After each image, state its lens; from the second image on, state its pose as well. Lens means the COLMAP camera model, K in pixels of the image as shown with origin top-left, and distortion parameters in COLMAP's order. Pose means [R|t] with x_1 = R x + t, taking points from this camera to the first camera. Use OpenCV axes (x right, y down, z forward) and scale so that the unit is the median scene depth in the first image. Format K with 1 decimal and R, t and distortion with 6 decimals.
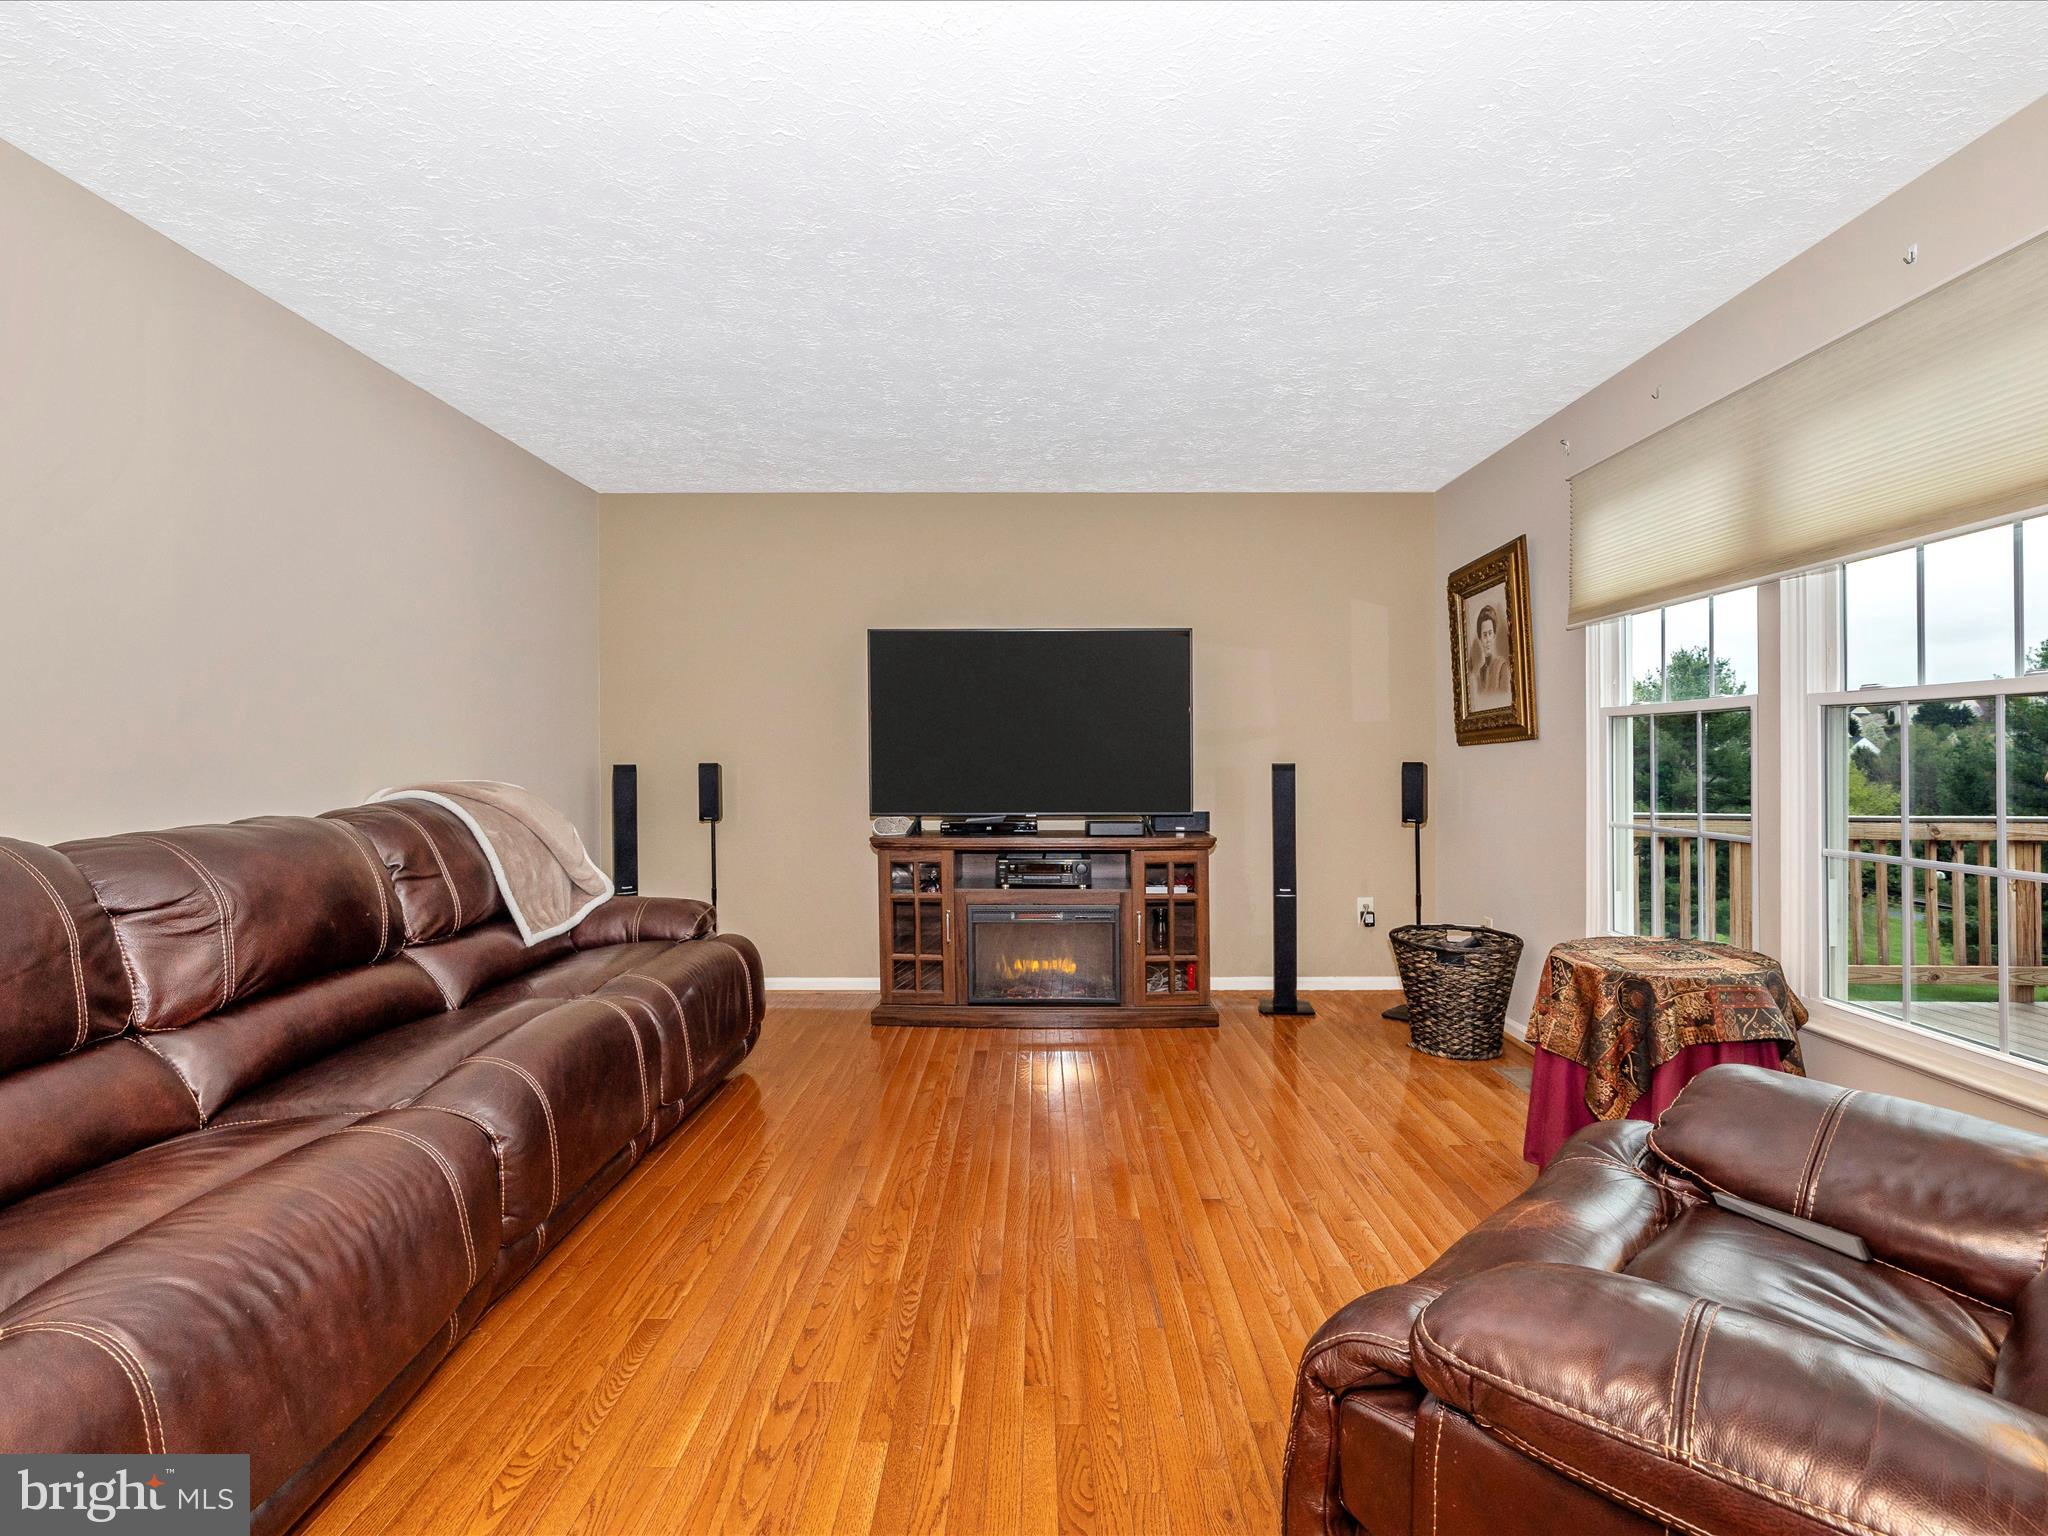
lens RADIAL K [[966.7, 0, 1009.9], [0, 966.7, 758.0], [0, 0, 1]] dist [-0.004623, 0.000521]
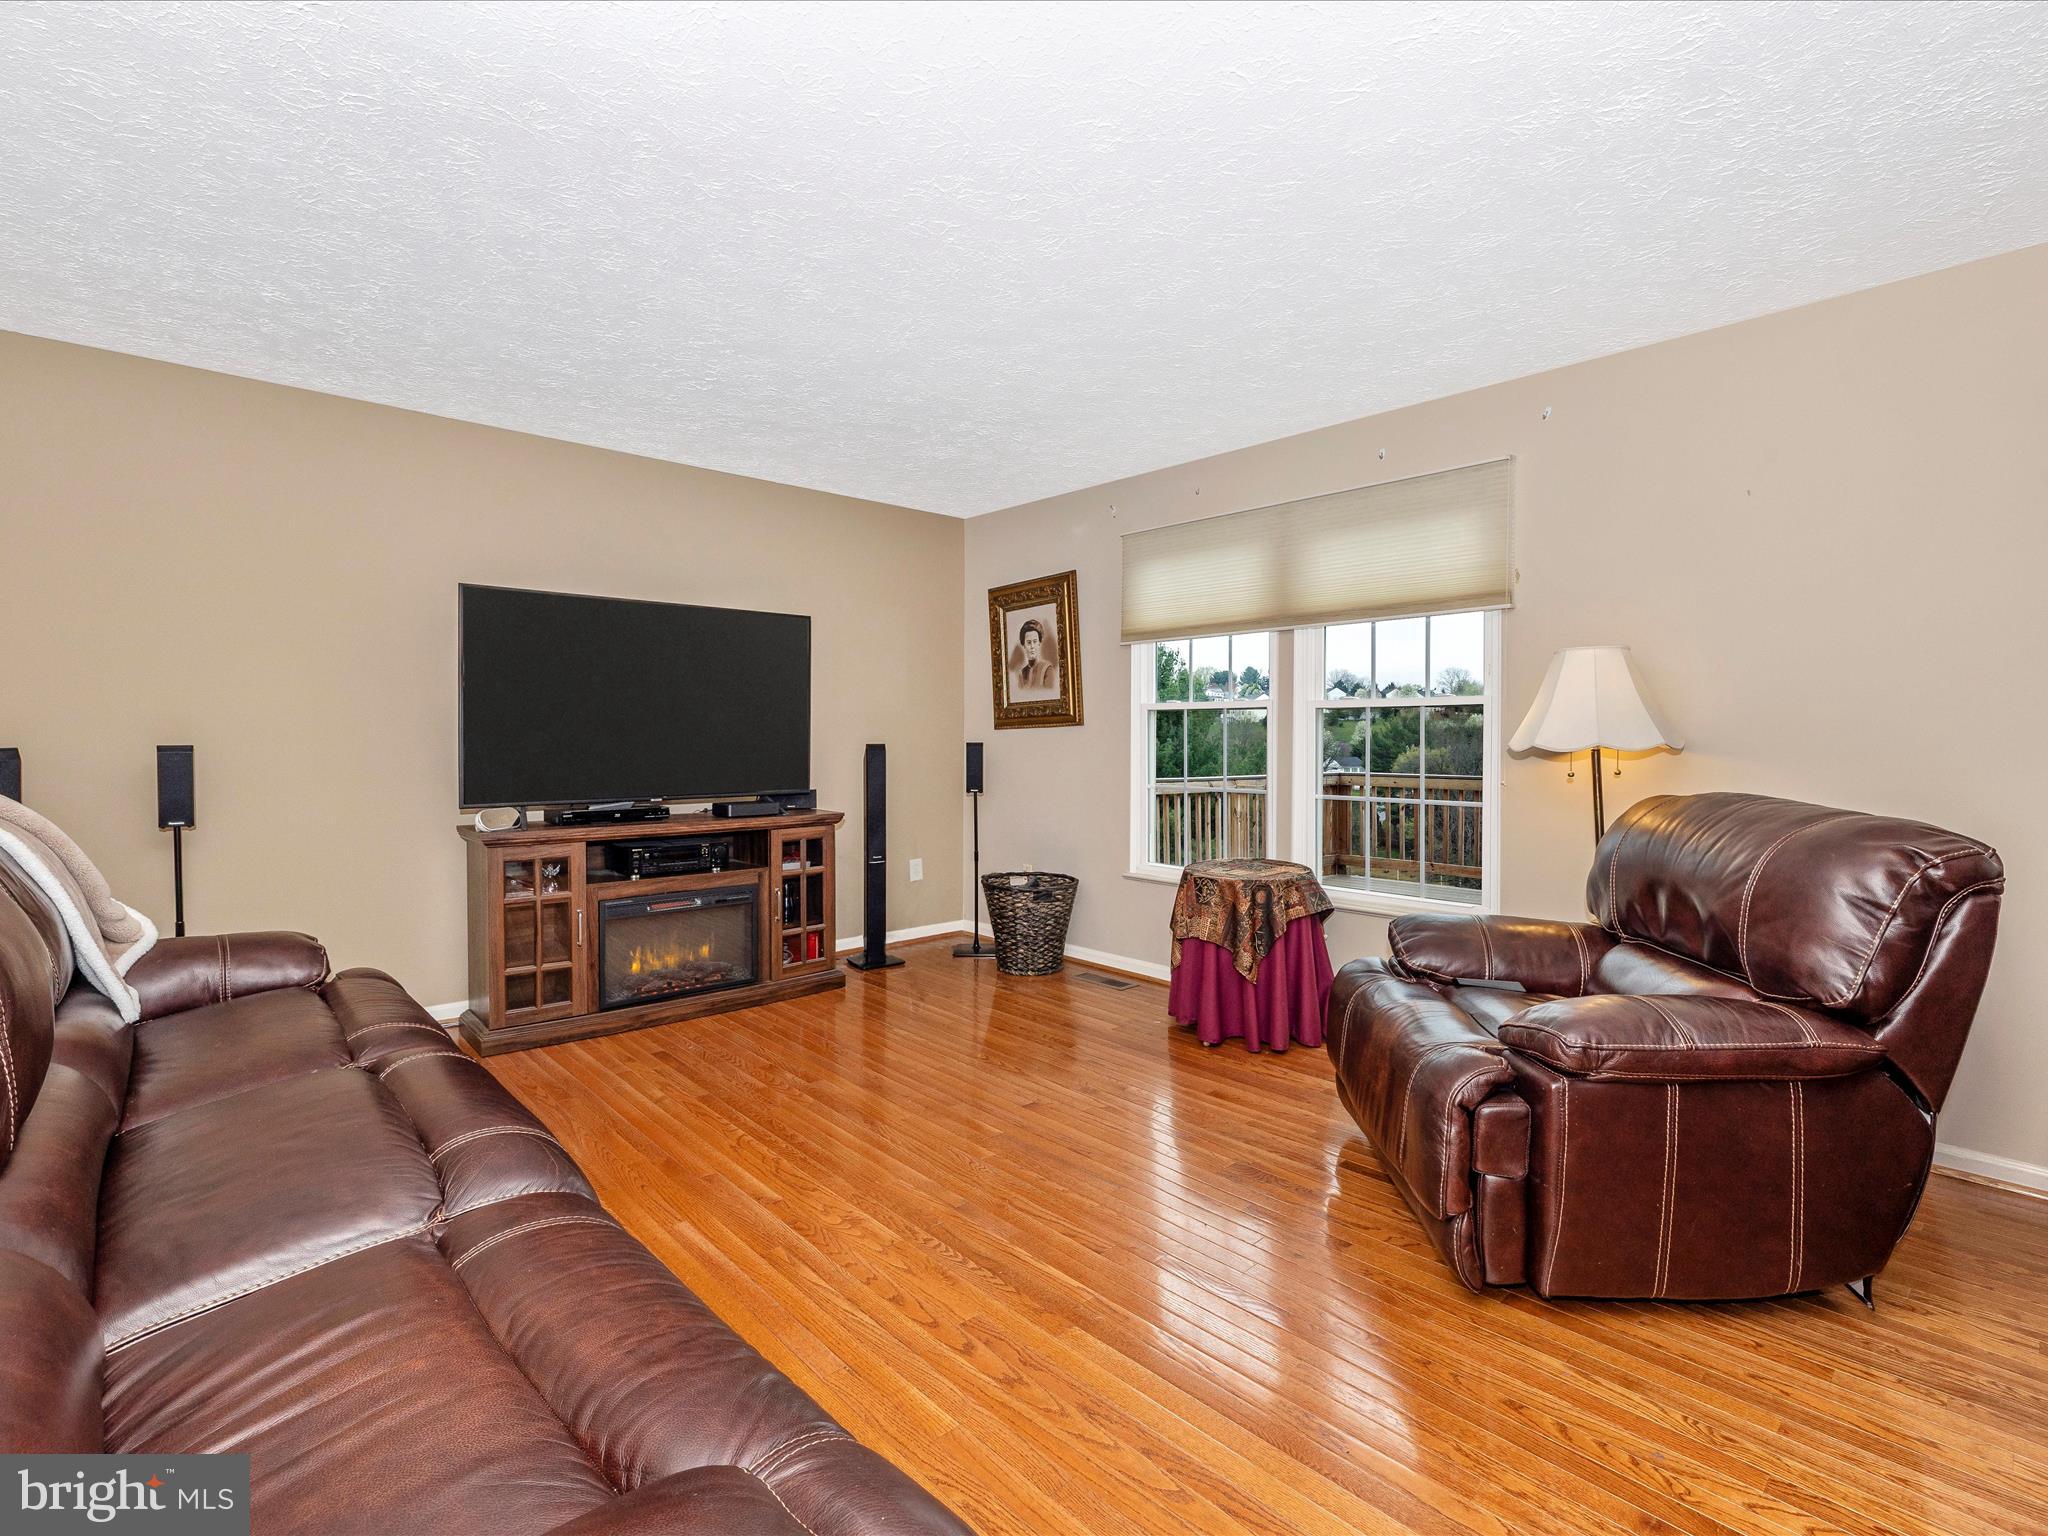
lens RADIAL K [[966.7, 0, 1012.5], [0, 966.7, 763.4], [0, 0, 1]] dist [-0.004623, 0.000521]
pose [[0.728041, -0.015521, 0.685358, -0.386718], [-0.002824, 0.999667, 0.025639, -0.000960], [-0.685528, -0.020601, 0.727755, 0.084912]]
